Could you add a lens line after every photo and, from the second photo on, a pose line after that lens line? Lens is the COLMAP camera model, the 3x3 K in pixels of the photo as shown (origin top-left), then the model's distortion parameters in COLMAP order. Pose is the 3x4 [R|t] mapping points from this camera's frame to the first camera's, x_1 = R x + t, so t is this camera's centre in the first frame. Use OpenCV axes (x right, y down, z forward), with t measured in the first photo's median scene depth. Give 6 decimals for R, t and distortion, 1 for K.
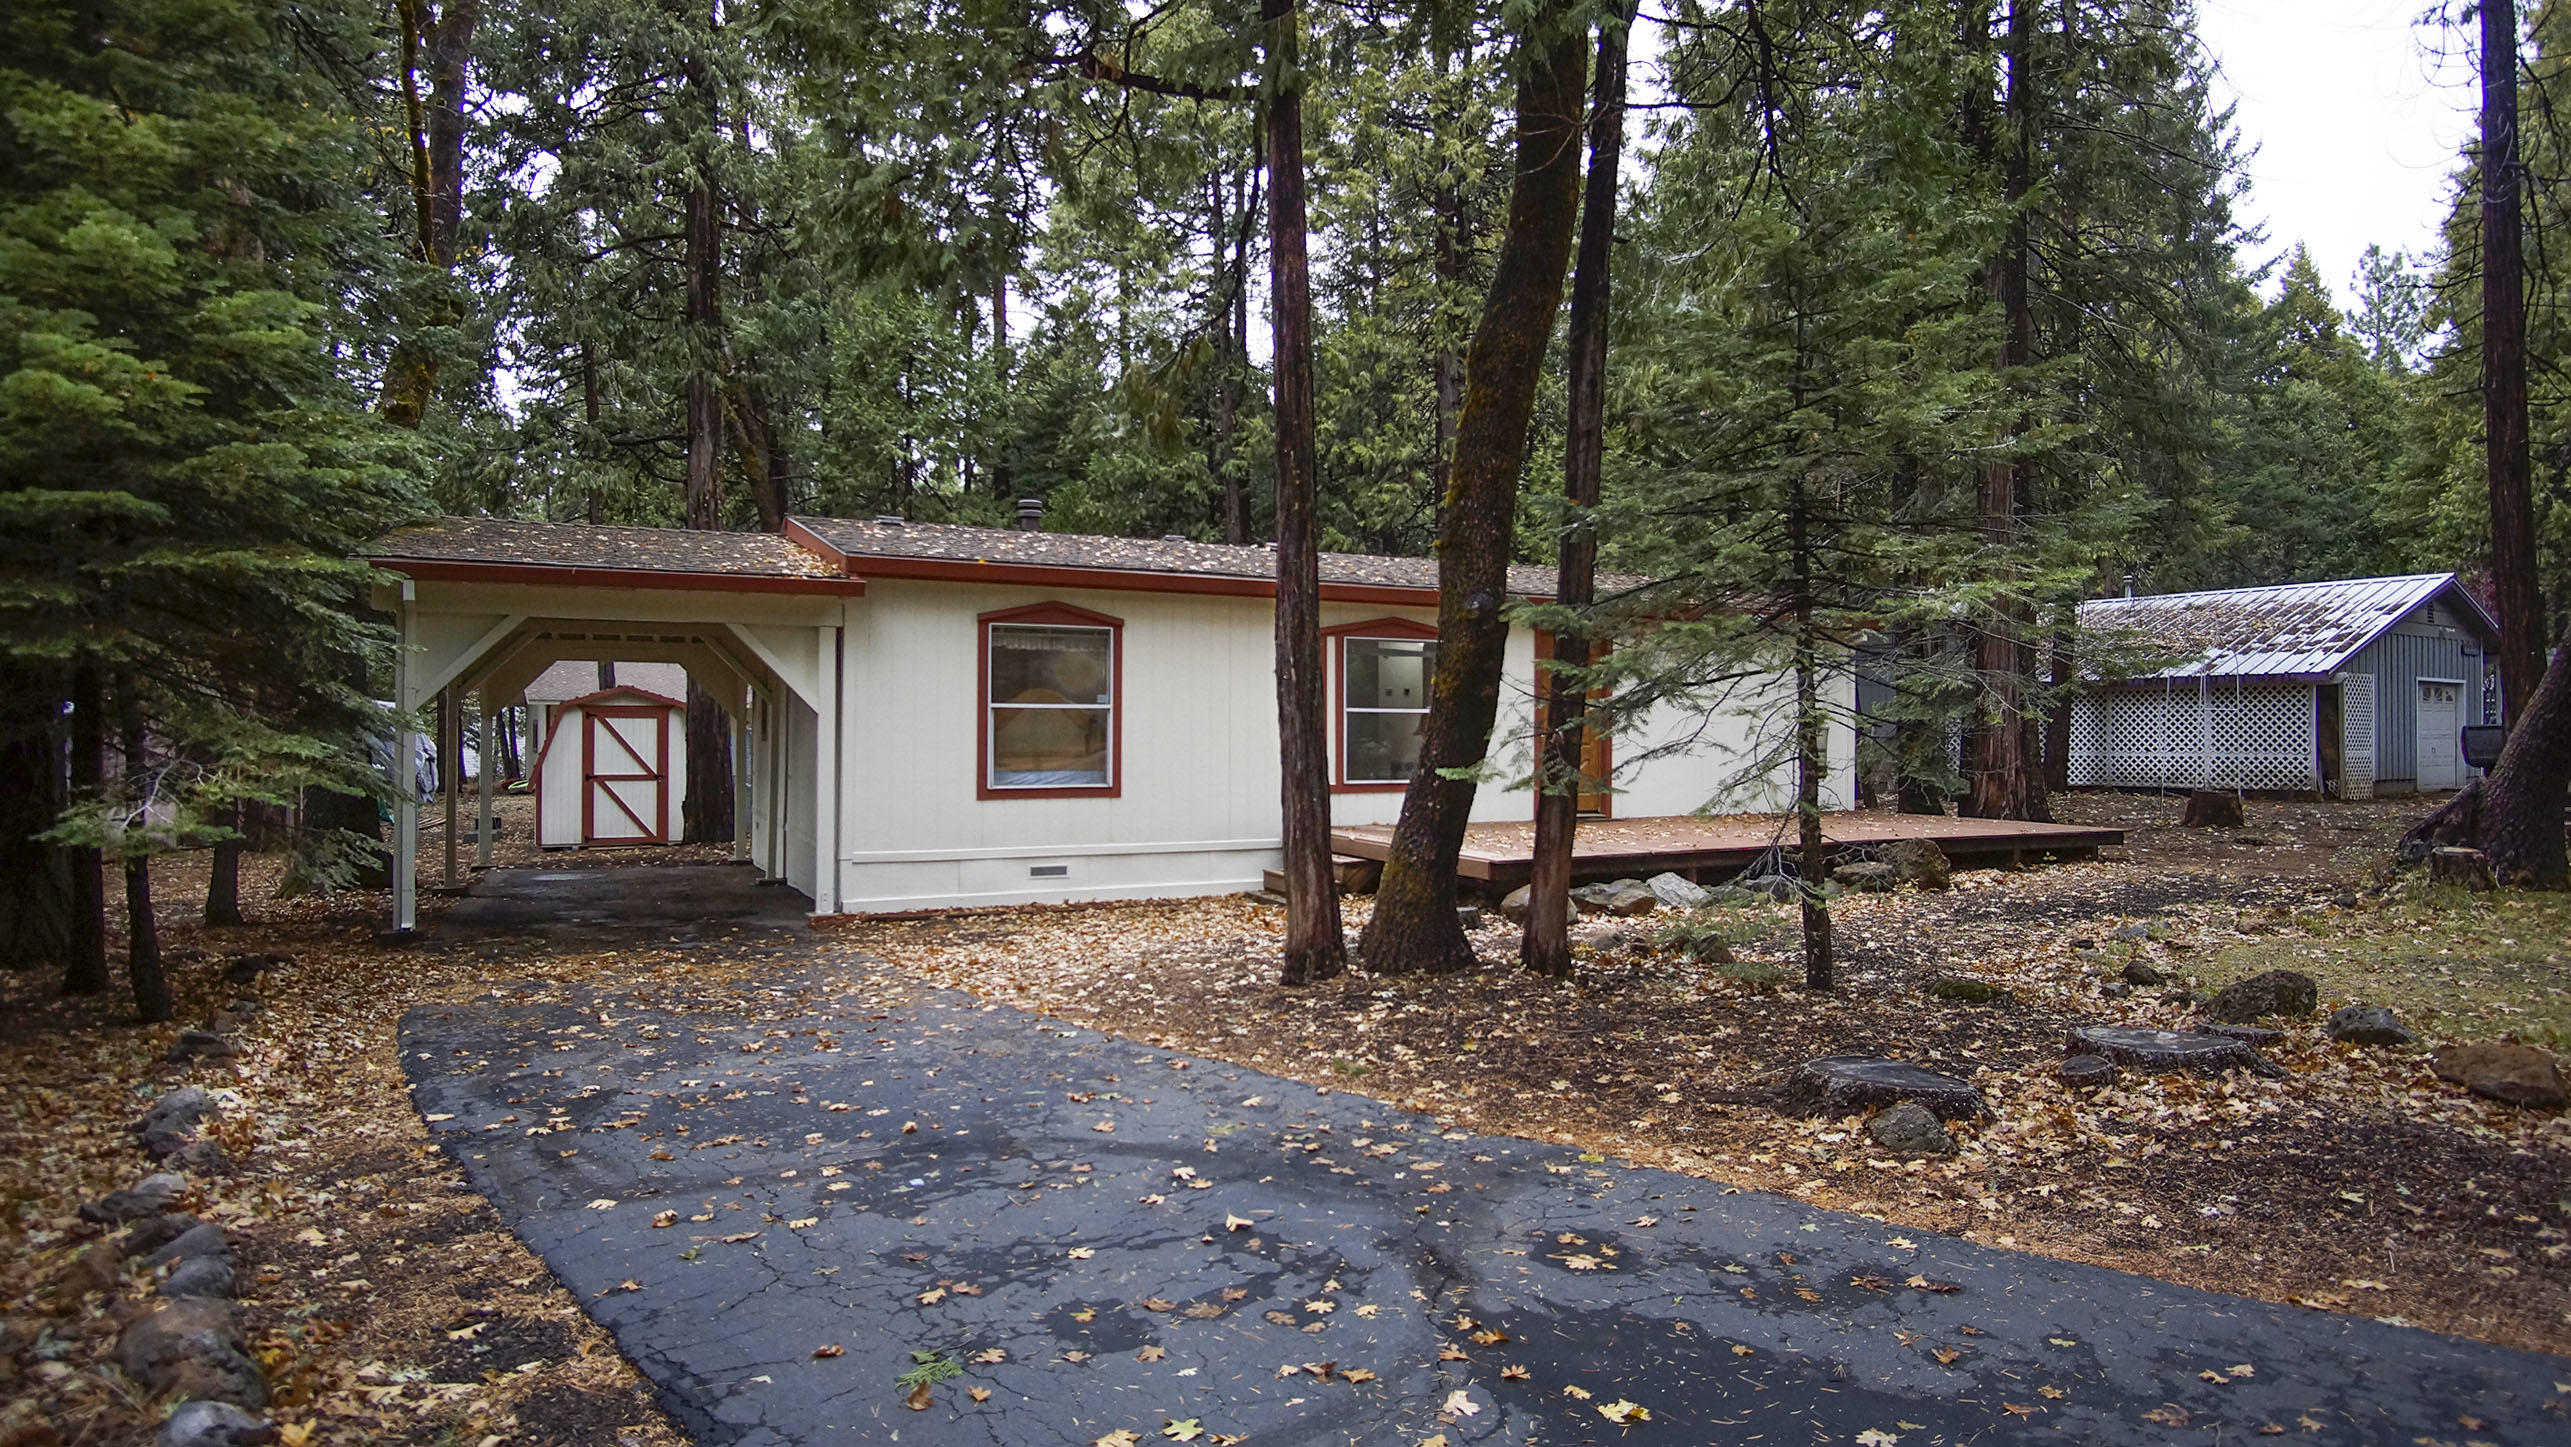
lens RADIAL K [[1389.4, 0, 1286.4], [0, 1389.4, 721.9], [0, 0, 1]] dist [-0.021760, 0.000436]
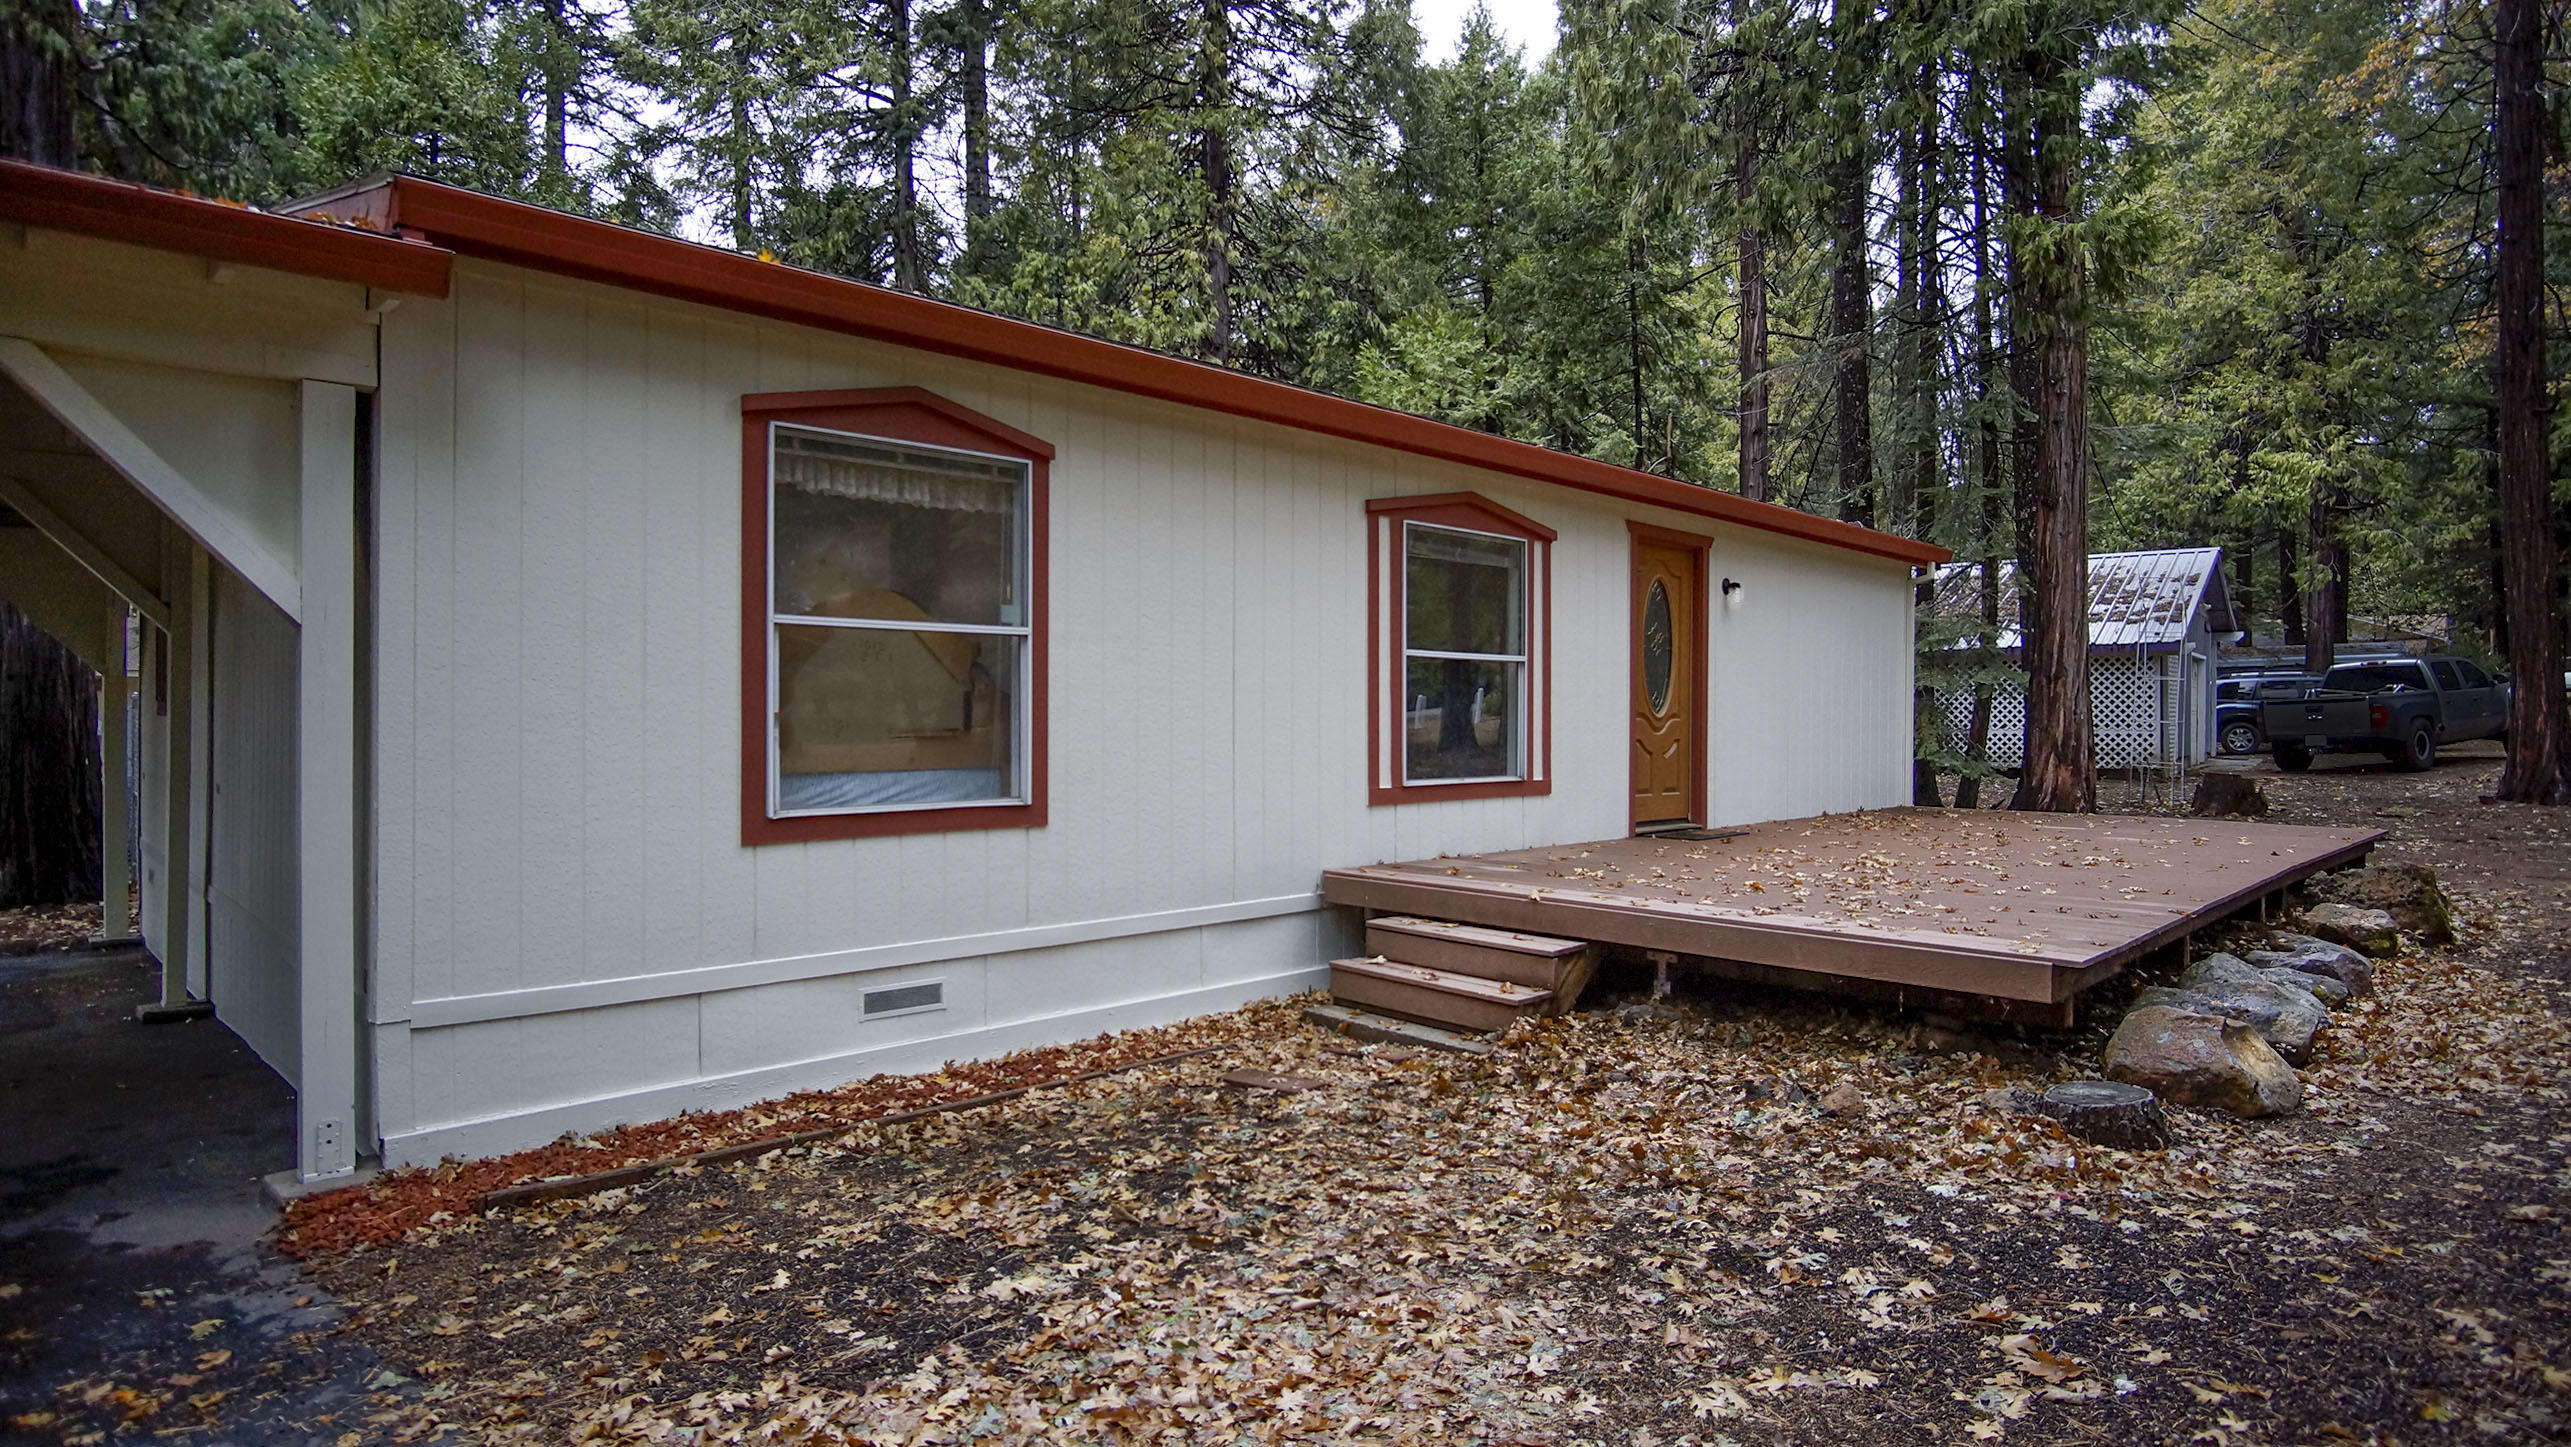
lens RADIAL K [[1389.4, 0, 1283.3], [0, 1389.4, 722.0], [0, 0, 1]] dist [-0.021760, 0.000436]
pose [[0.951947, -0.002960, 0.306250, -0.187432], [-0.000197, 0.999947, 0.010278, 0.014390], [-0.306264, -0.009844, 0.951896, 0.533789]]
